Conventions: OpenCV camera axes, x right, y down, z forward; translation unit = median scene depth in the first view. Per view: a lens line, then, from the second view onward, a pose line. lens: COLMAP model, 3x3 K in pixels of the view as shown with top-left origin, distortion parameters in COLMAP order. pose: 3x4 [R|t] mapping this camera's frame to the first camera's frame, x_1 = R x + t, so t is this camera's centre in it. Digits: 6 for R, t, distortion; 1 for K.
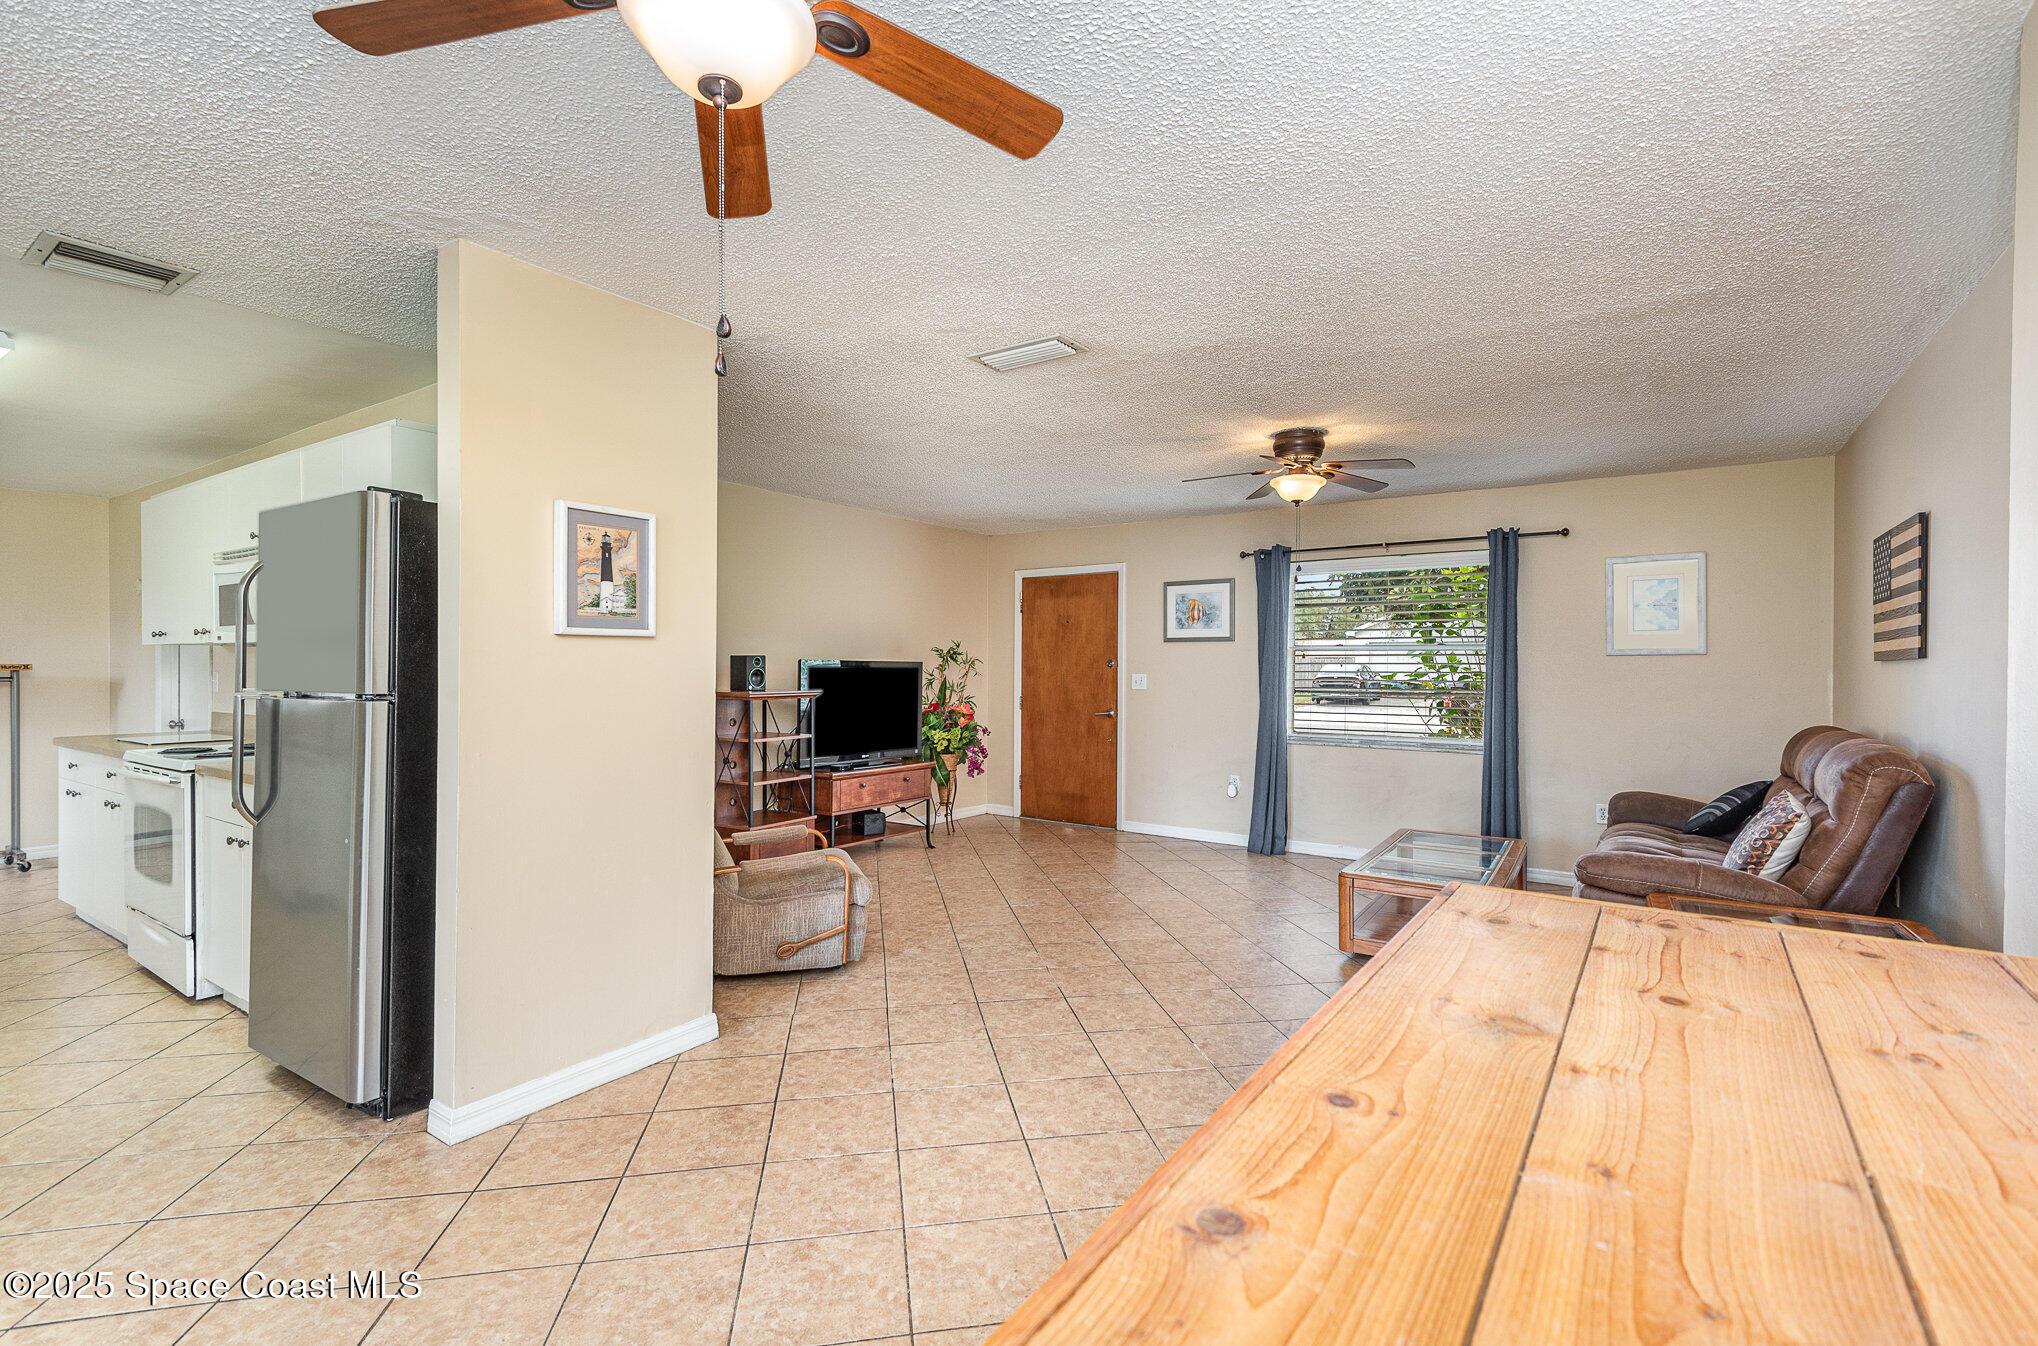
lens RADIAL K [[930.9, 0, 1026.5], [0, 930.9, 672.2], [0, 0, 1]] dist [0.053079, -0.030687]
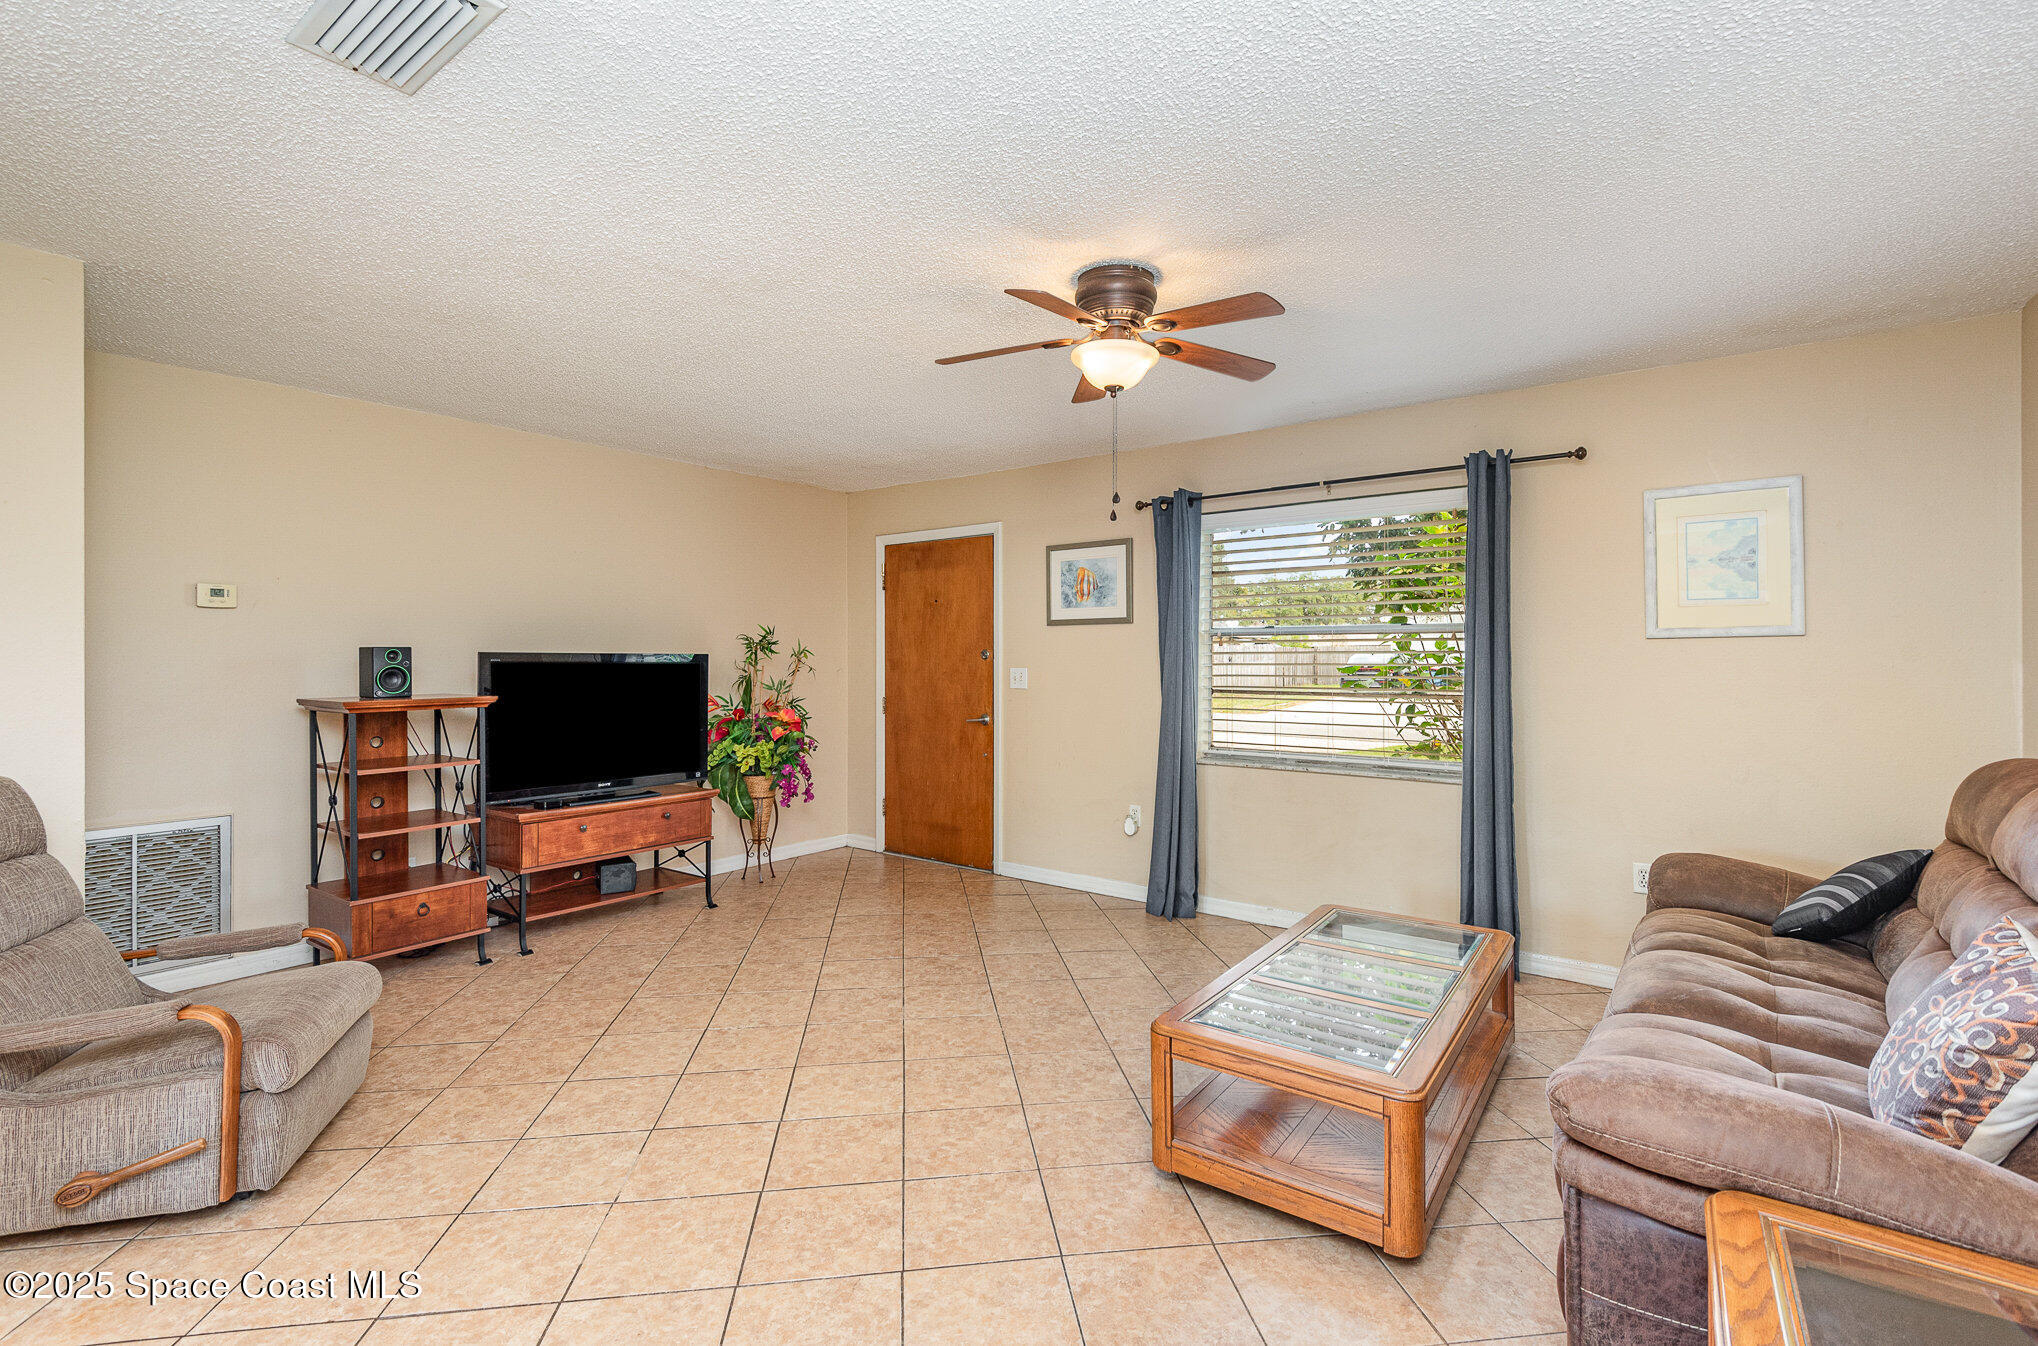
lens RADIAL K [[931.6, 0, 1019.0], [0, 931.6, 658.5], [0, 0, 1]] dist [0.034795, -0.015239]
pose [[0.998594, -0.006644, -0.052589, 0.175913], [0.006475, 0.999973, -0.003393, -0.003637], [0.052610, 0.003048, 0.998610, 0.266187]]
